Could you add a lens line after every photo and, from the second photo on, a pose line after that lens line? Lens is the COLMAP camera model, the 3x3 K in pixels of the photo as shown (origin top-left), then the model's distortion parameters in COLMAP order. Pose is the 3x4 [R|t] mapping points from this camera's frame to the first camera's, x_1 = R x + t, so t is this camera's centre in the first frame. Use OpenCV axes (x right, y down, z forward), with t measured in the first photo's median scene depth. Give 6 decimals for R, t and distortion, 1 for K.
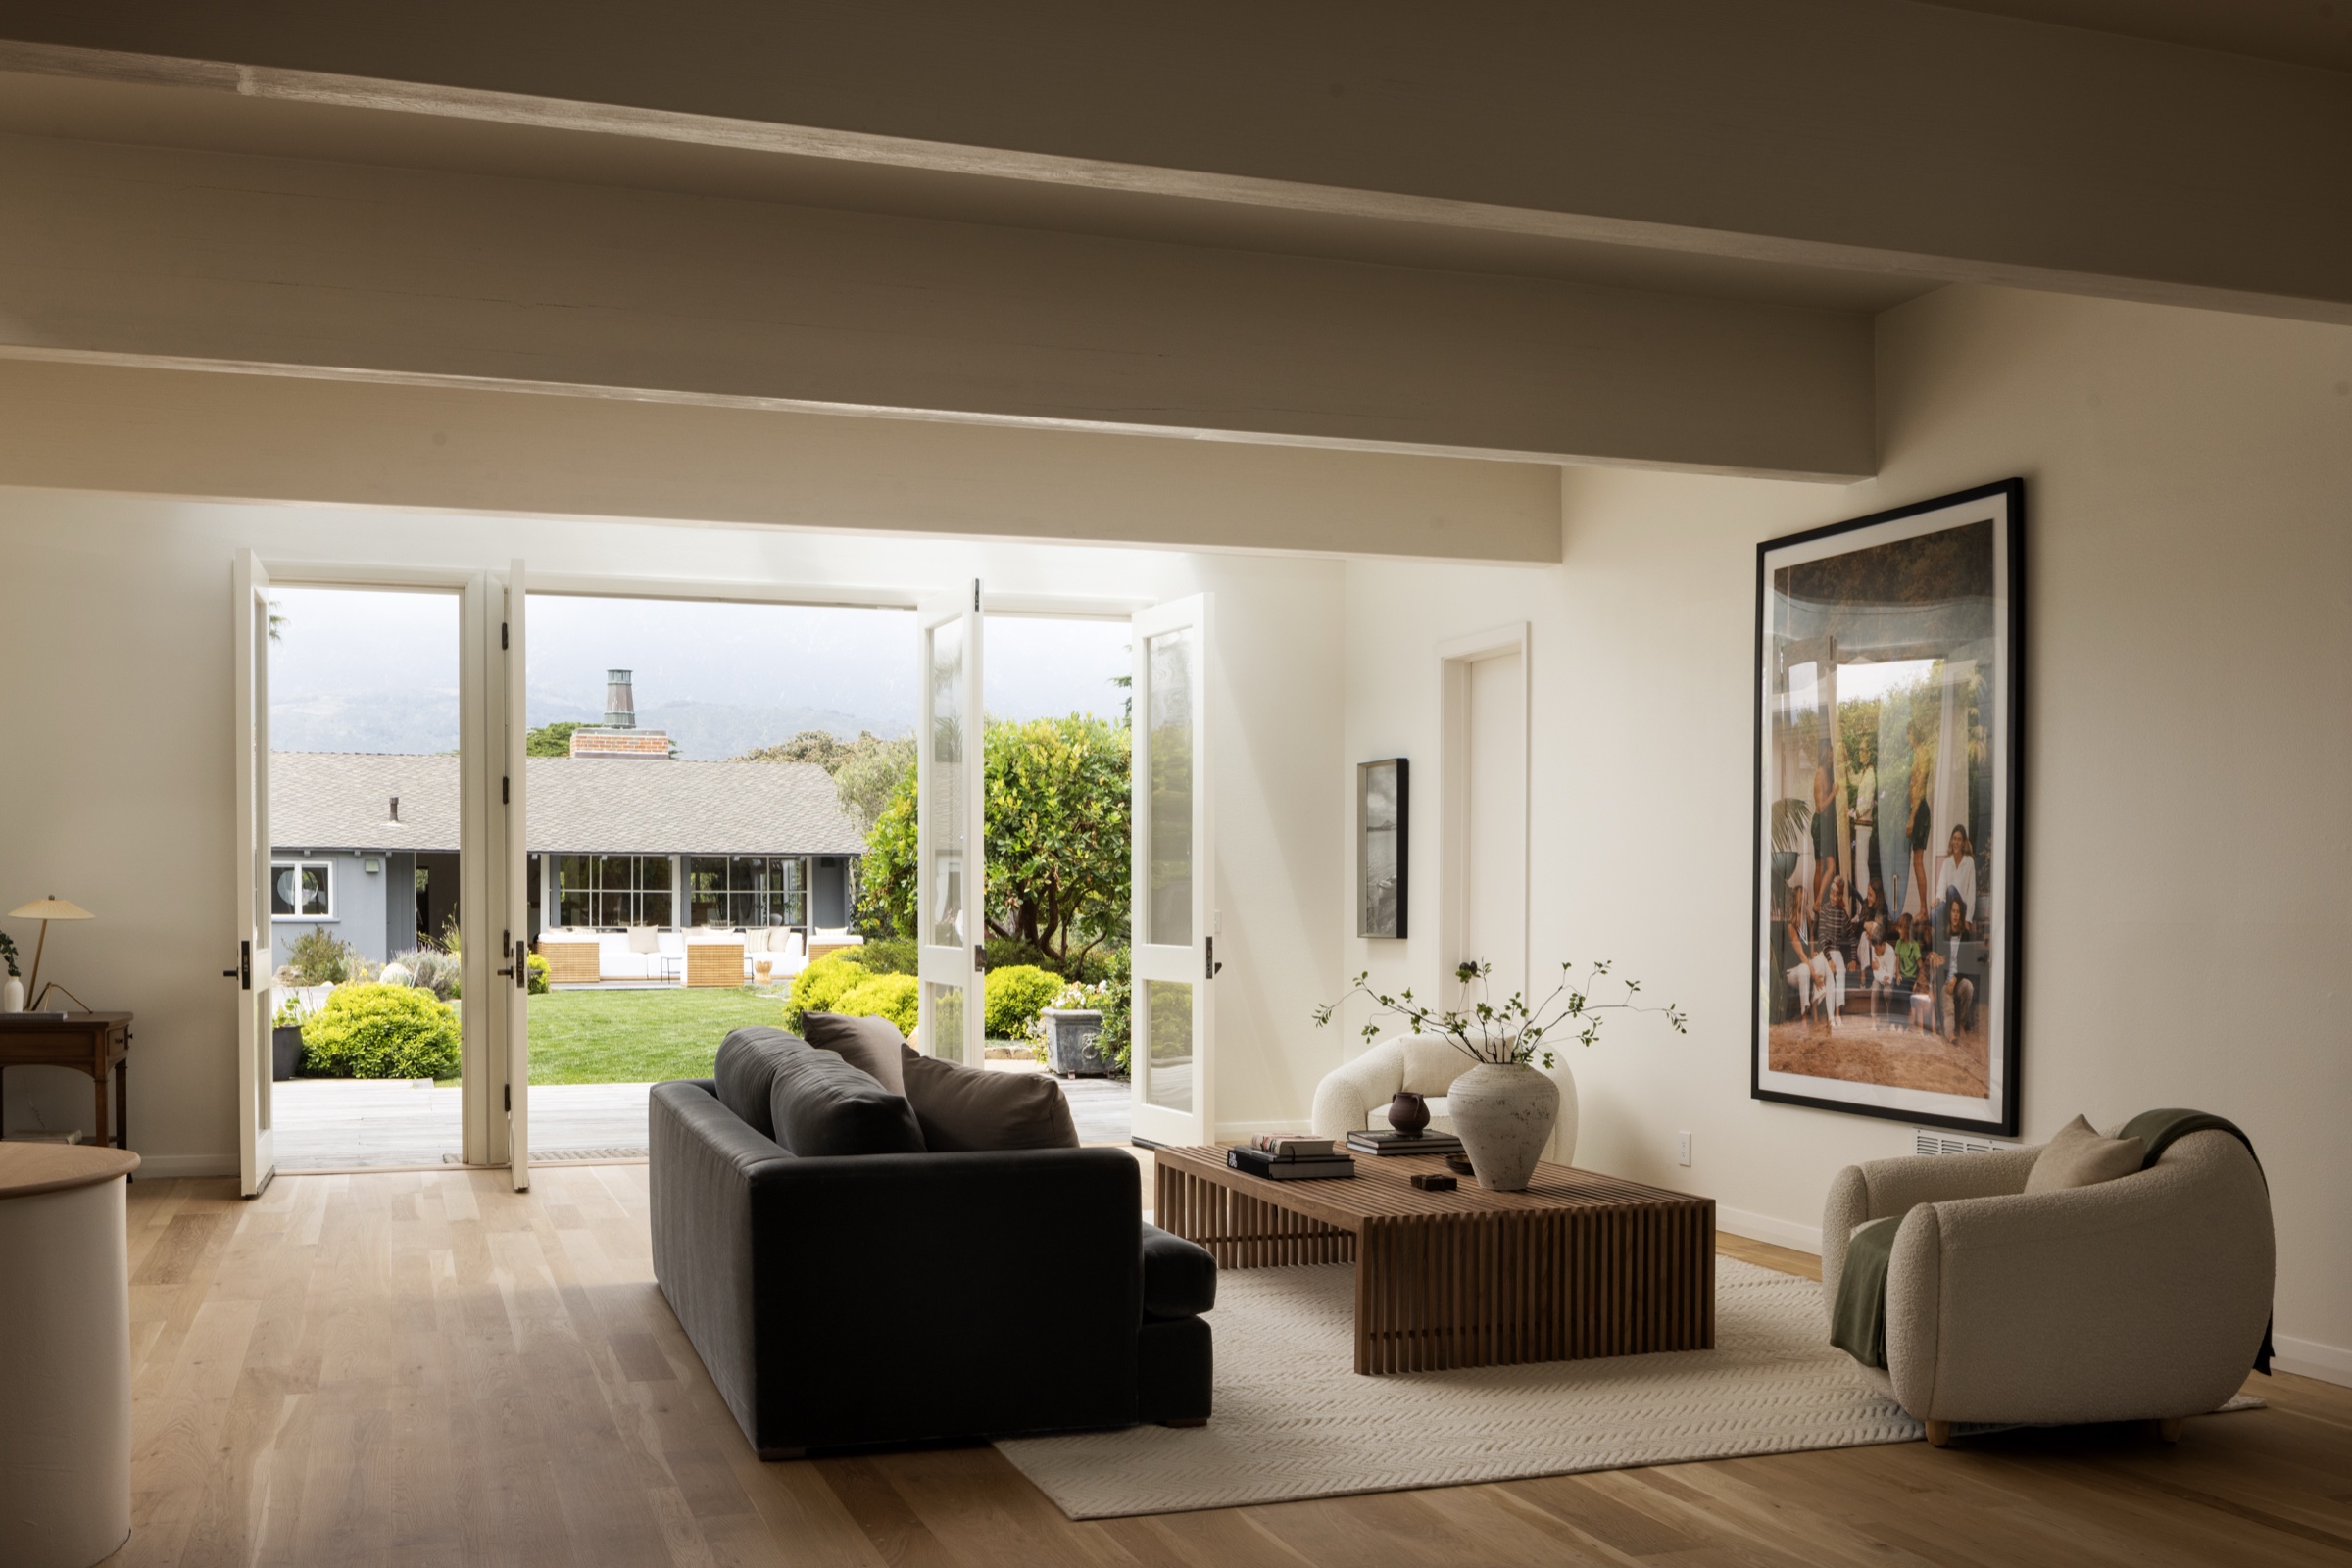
lens RADIAL K [[2300.6, 0, 1179.8], [0, 2300.6, 958.7], [0, 0, 1]] dist [-0.018870, -0.019157]
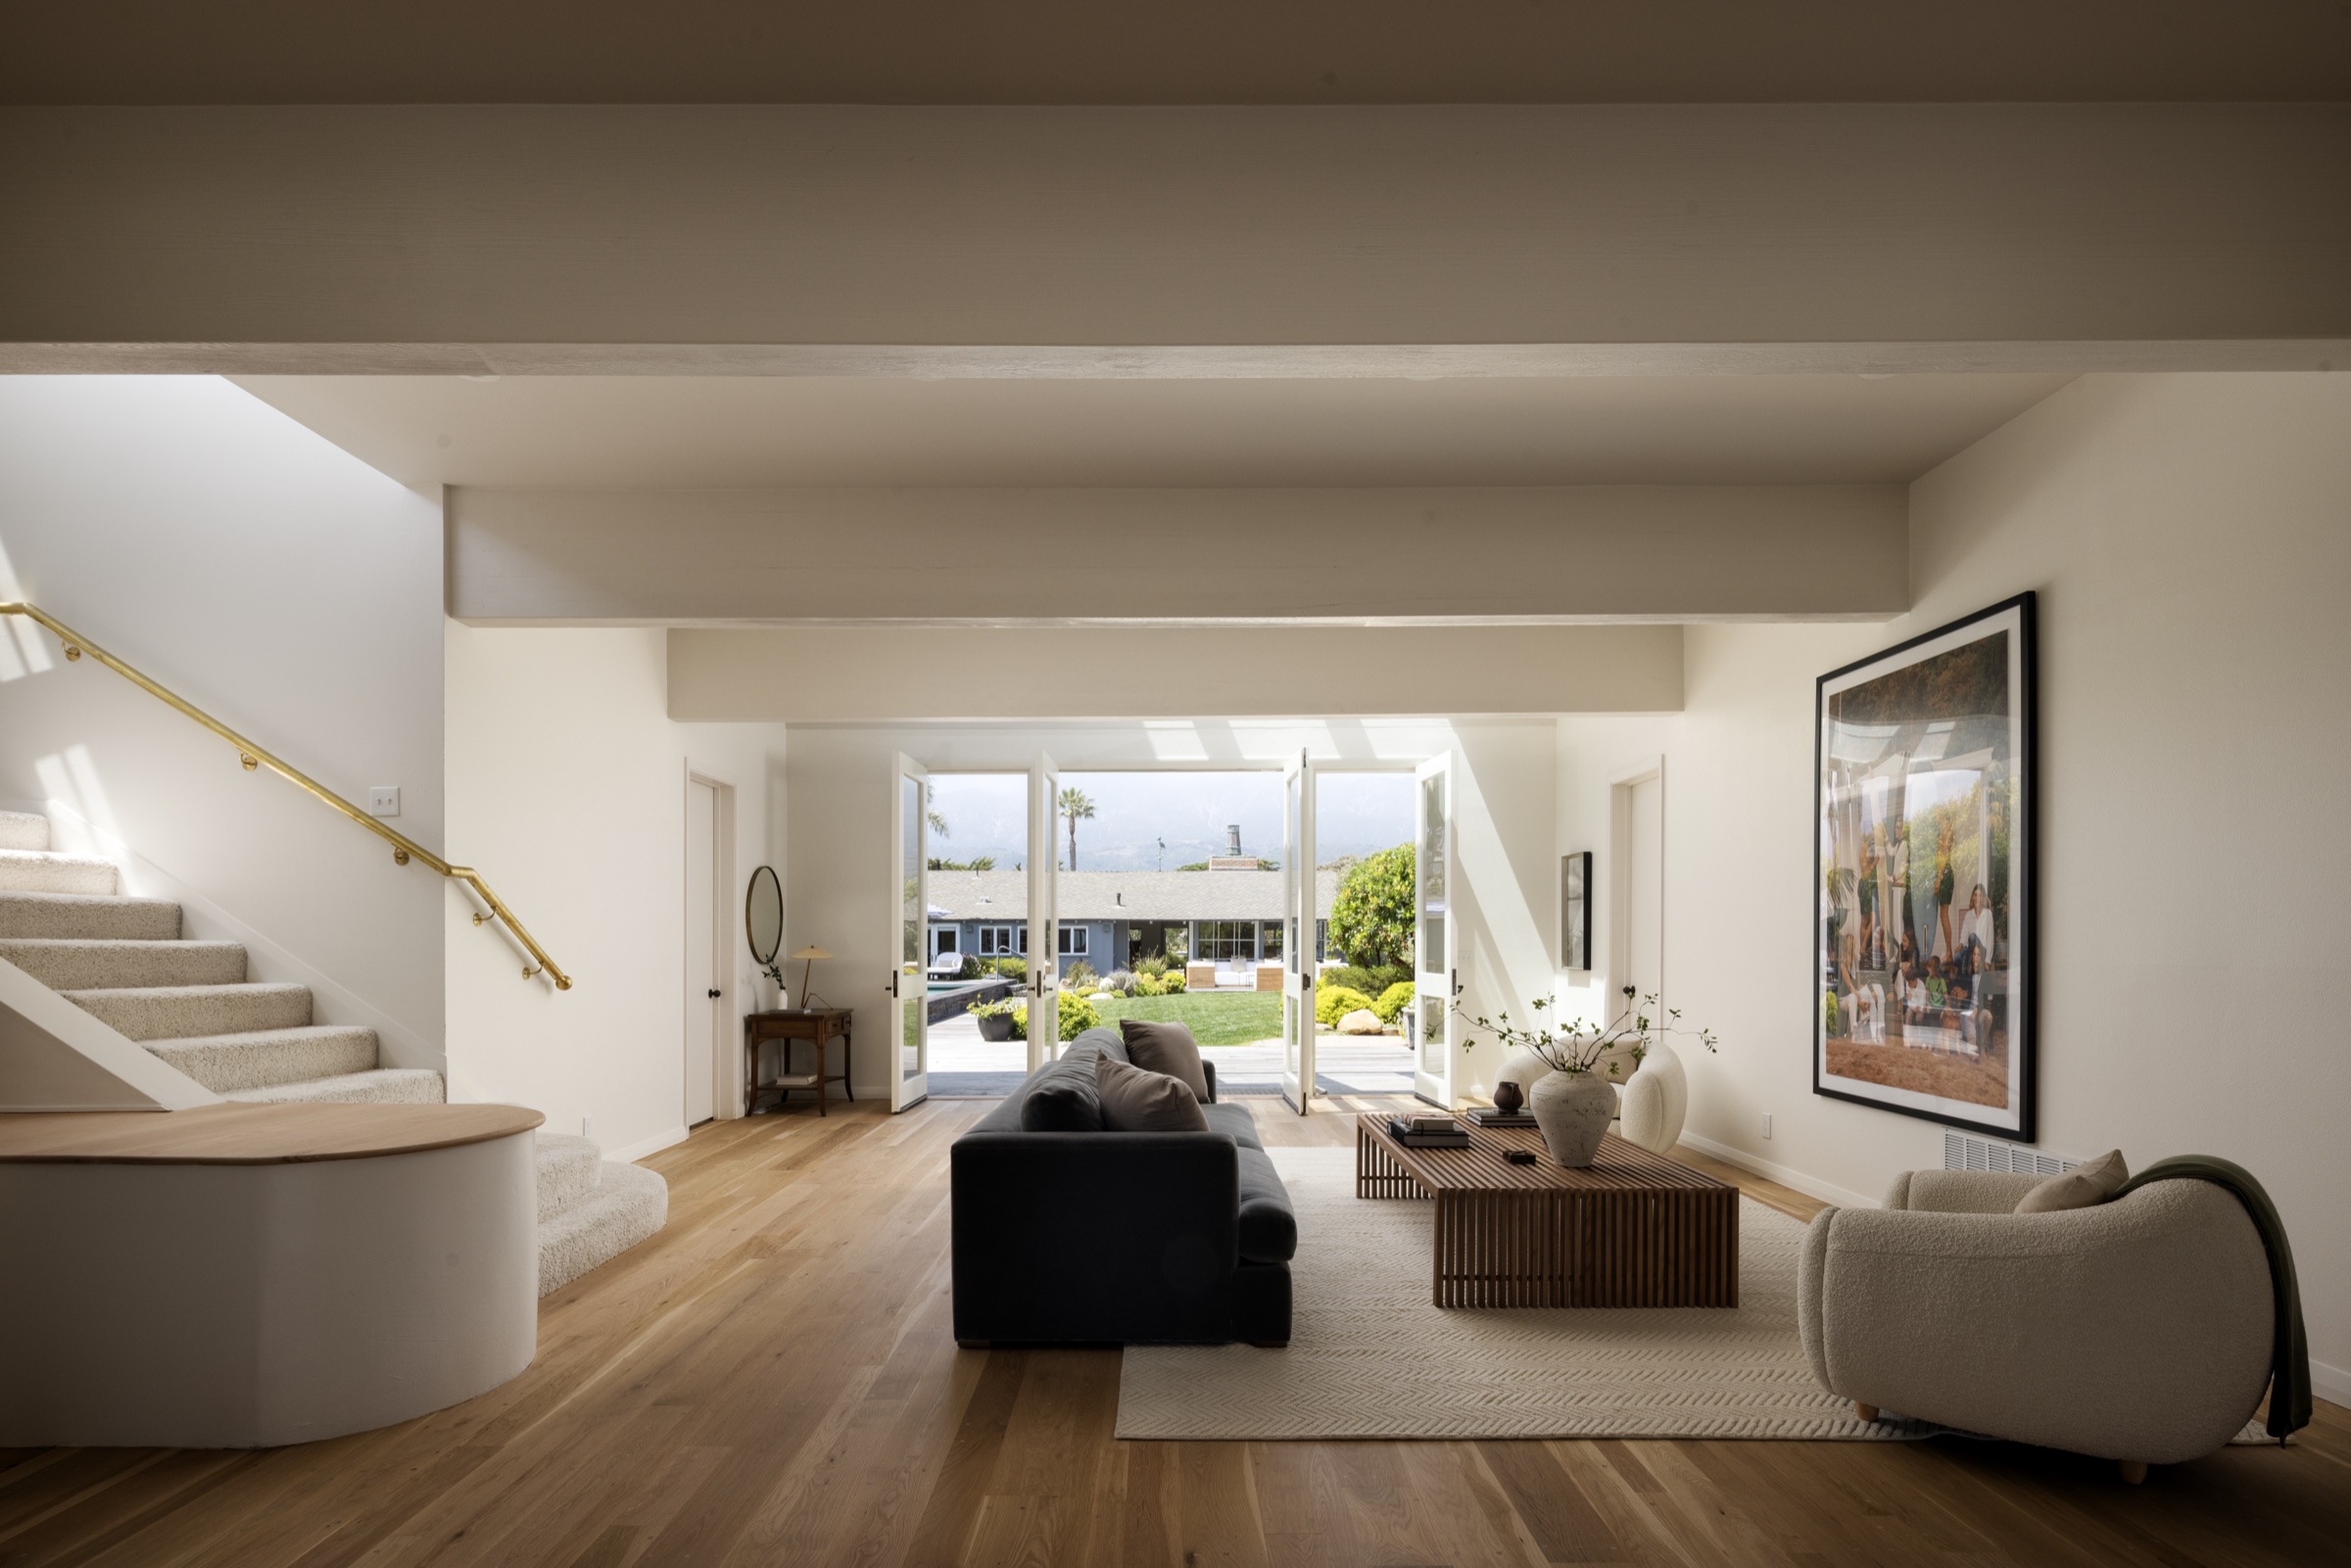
lens RADIAL K [[1173.9, 0, 1173.5], [0, 1173.9, 959.1], [0, 0, 1]] dist [-0.000618, 0.000641]
pose [[0.947654, -0.000949, -0.319297, 0.126890], [-0.002965, 0.999926, -0.011770, -0.009067], [0.319285, 0.012100, 0.947582, 0.259108]]
